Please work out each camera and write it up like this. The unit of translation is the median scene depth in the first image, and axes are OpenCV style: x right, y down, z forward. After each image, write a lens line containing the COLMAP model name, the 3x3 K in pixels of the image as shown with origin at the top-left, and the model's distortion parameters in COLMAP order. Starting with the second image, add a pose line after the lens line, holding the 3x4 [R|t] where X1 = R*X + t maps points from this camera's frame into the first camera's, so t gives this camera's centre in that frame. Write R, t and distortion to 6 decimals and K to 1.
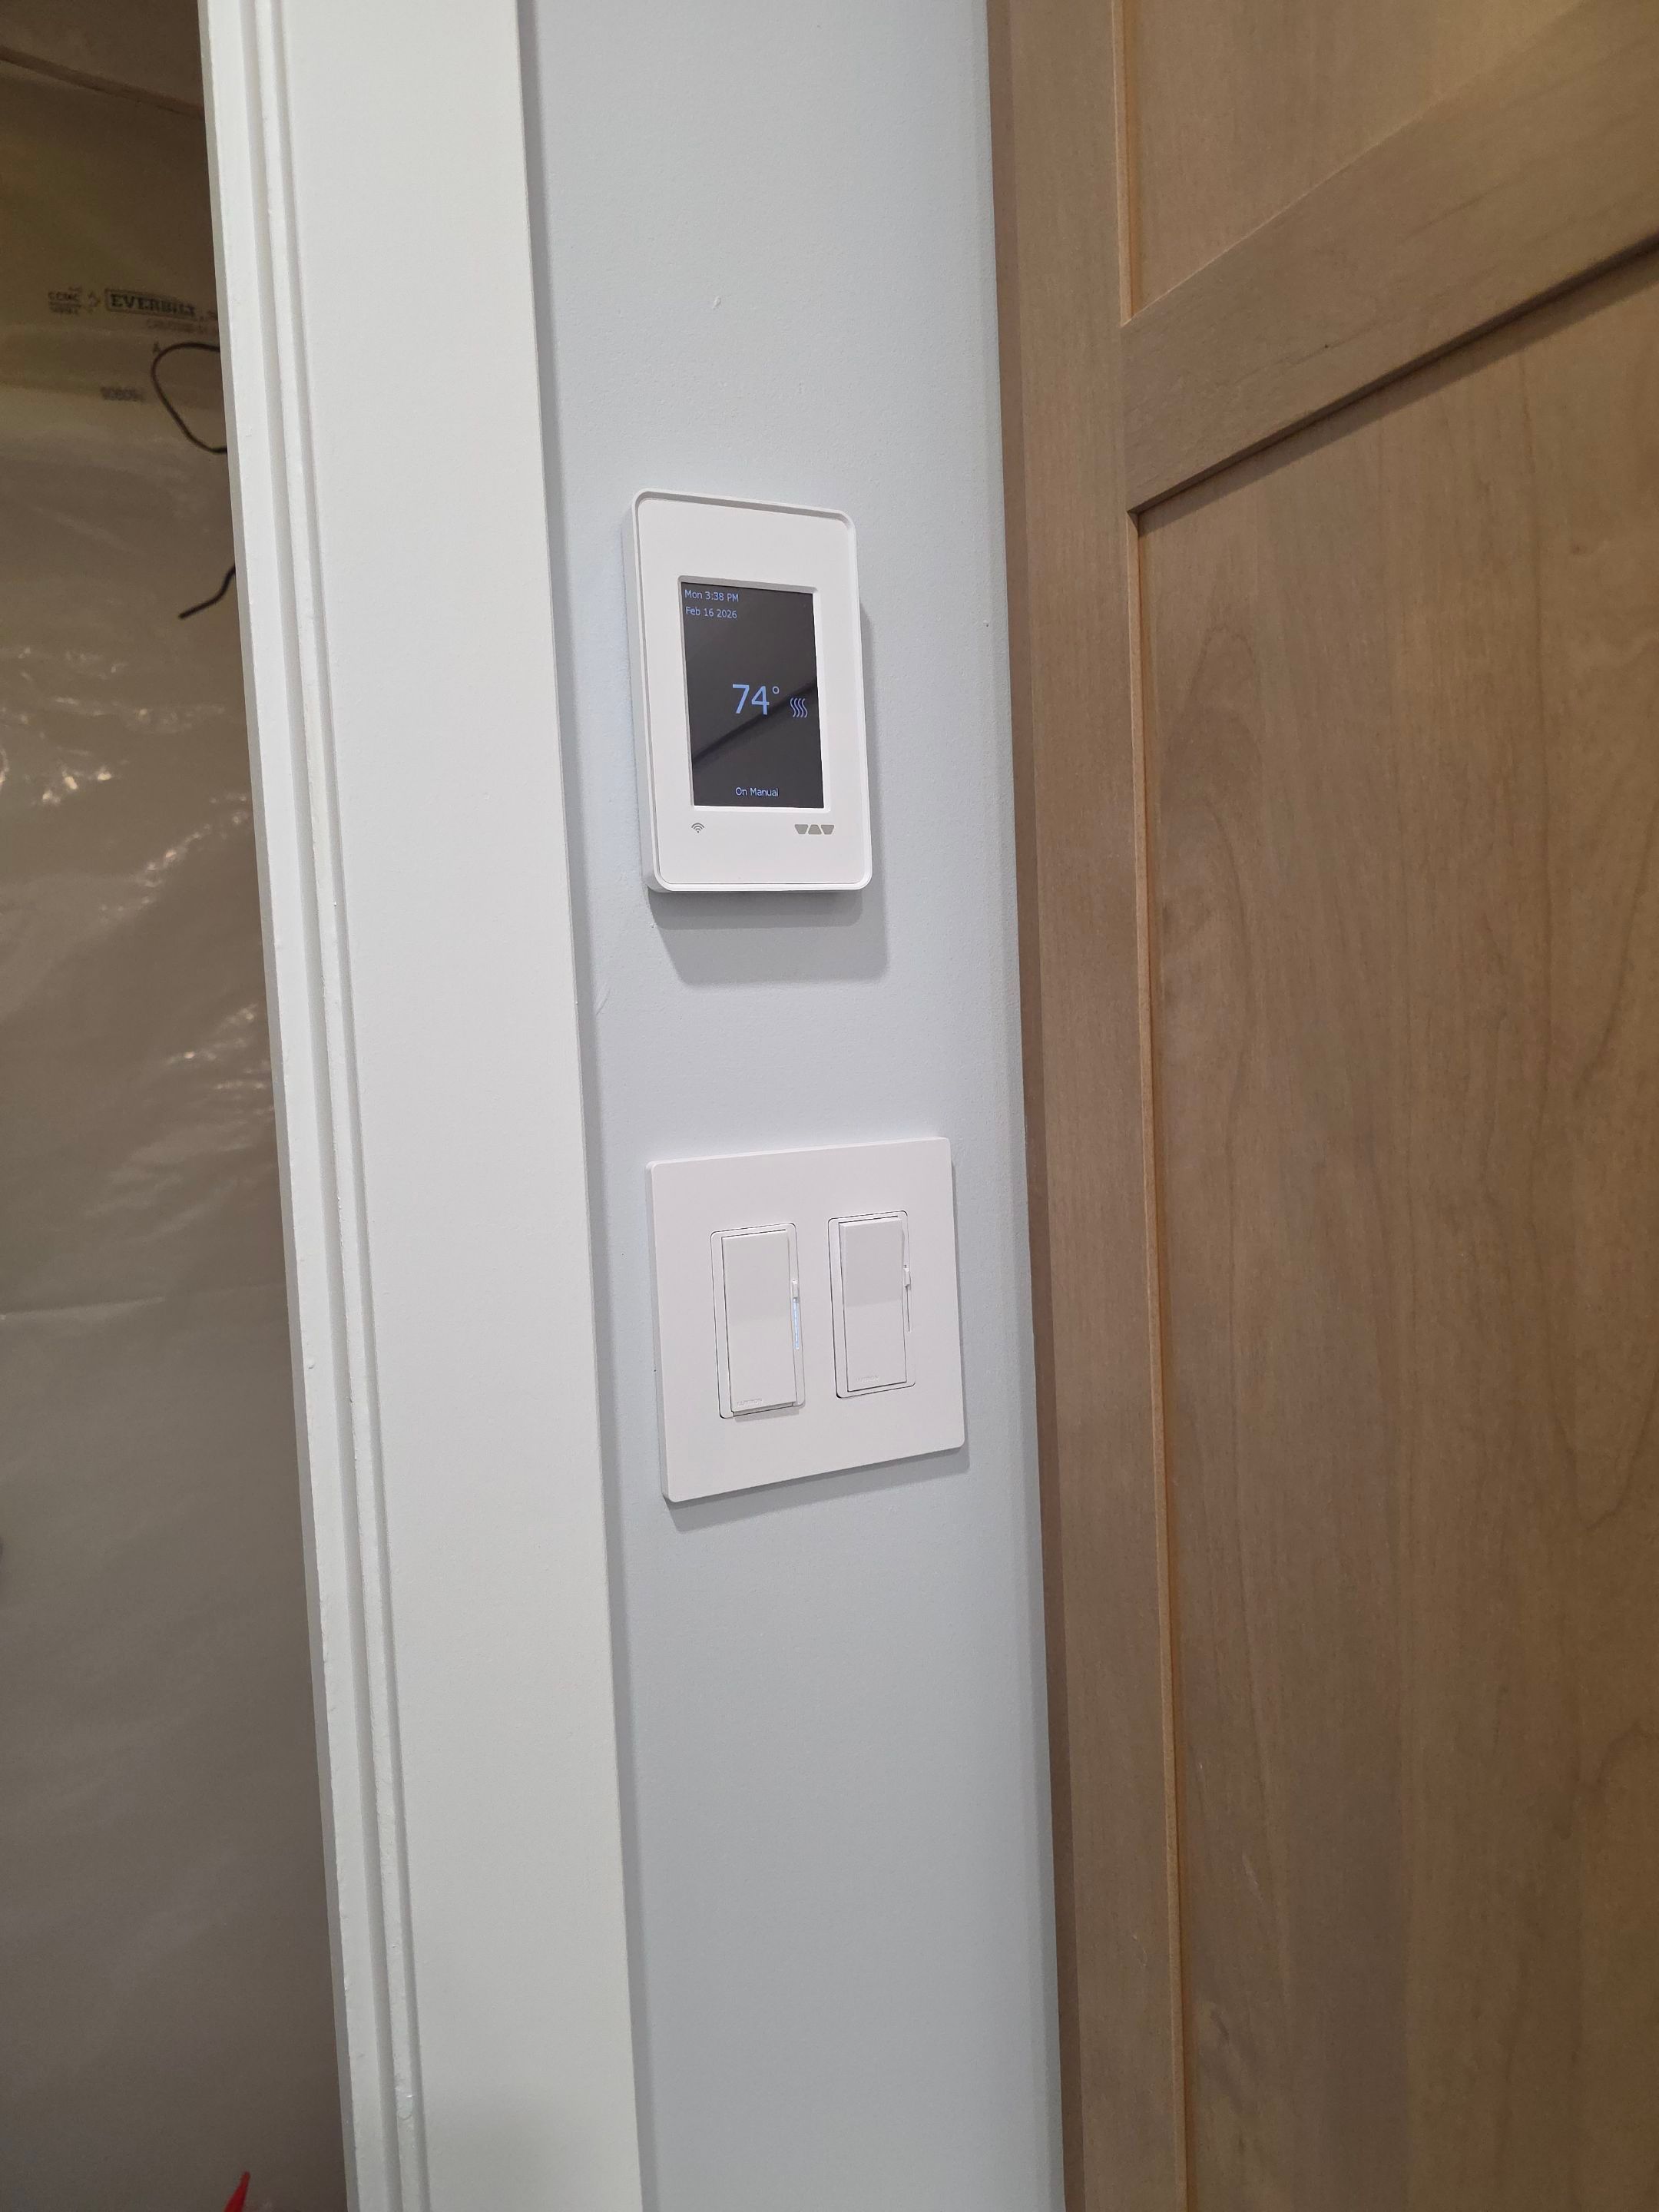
lens RADIAL K [[1490.0, 0, 831.0], [0, 1490.0, 1109.7], [0, 0, 1]] dist [0.008990, 0.000946]
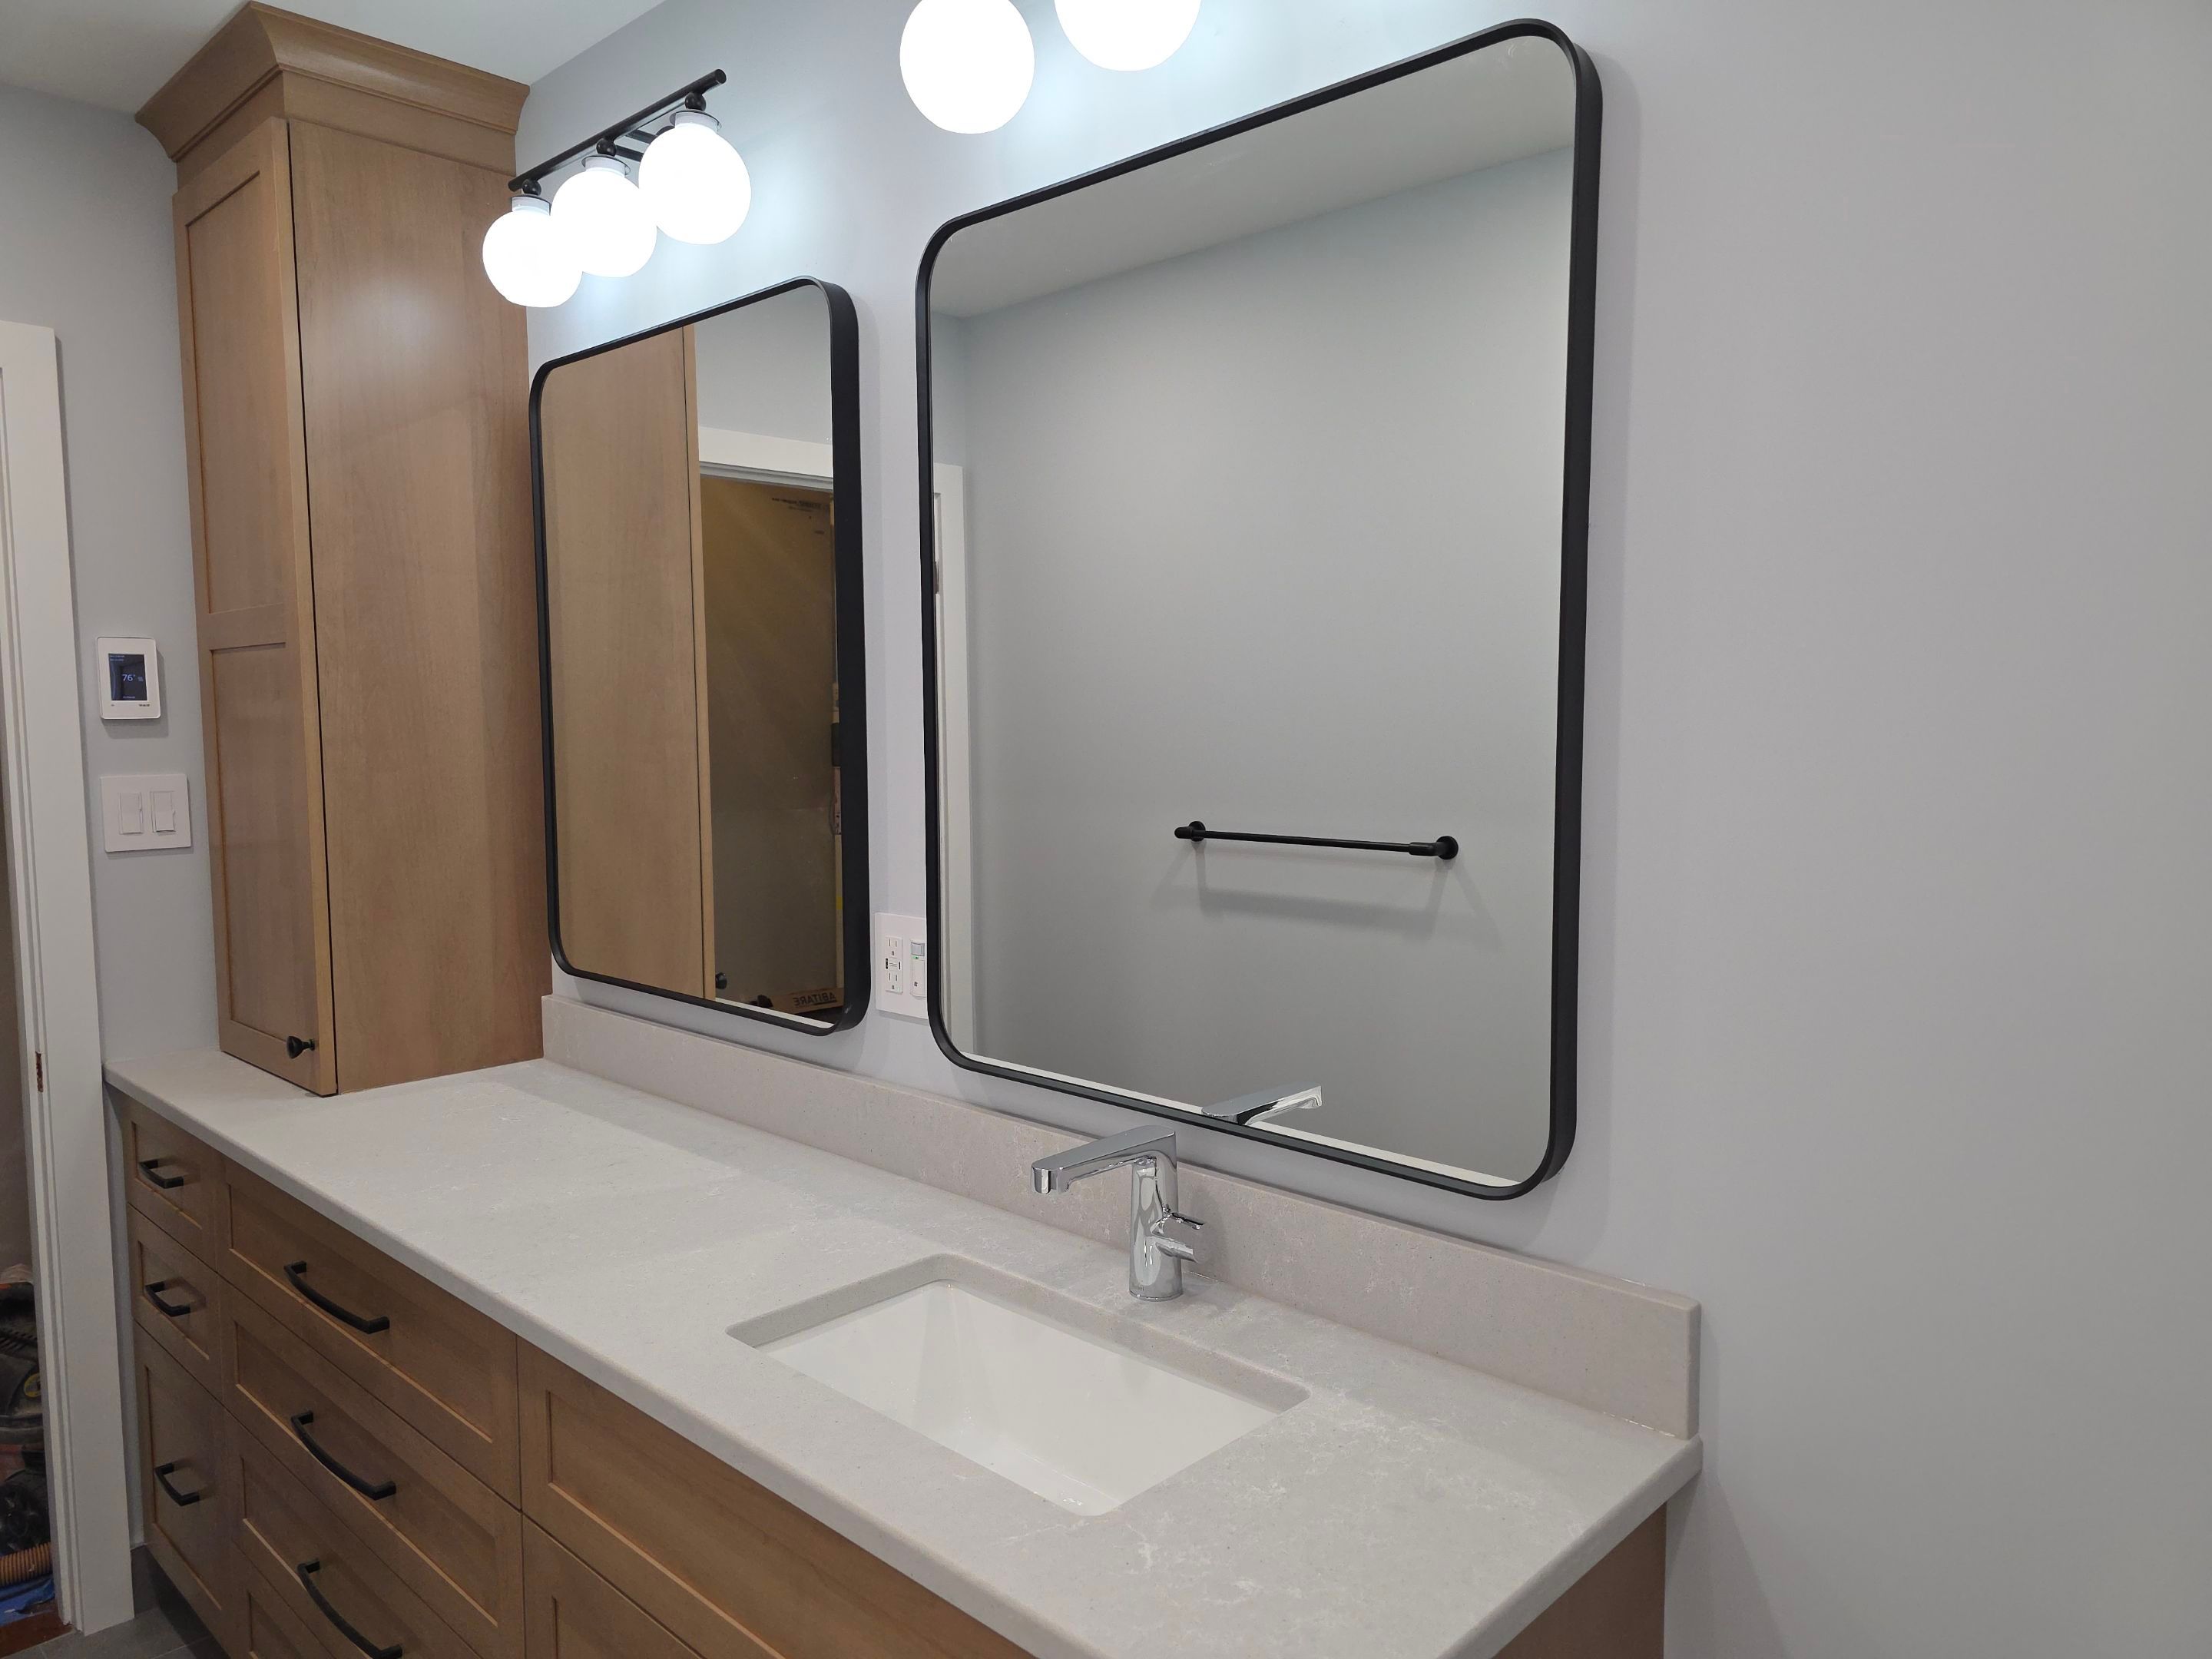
lens RADIAL K [[1490.0, 0, 1109.3], [0, 1490.0, 820.7], [0, 0, 1]] dist [0.008990, 0.000946]
pose [[0.916696, 0.001391, 0.399582, 0.873596], [-0.000374, 0.999996, -0.002624, 0.179234], [-0.399584, 0.002256, 0.916694, -4.423331]]
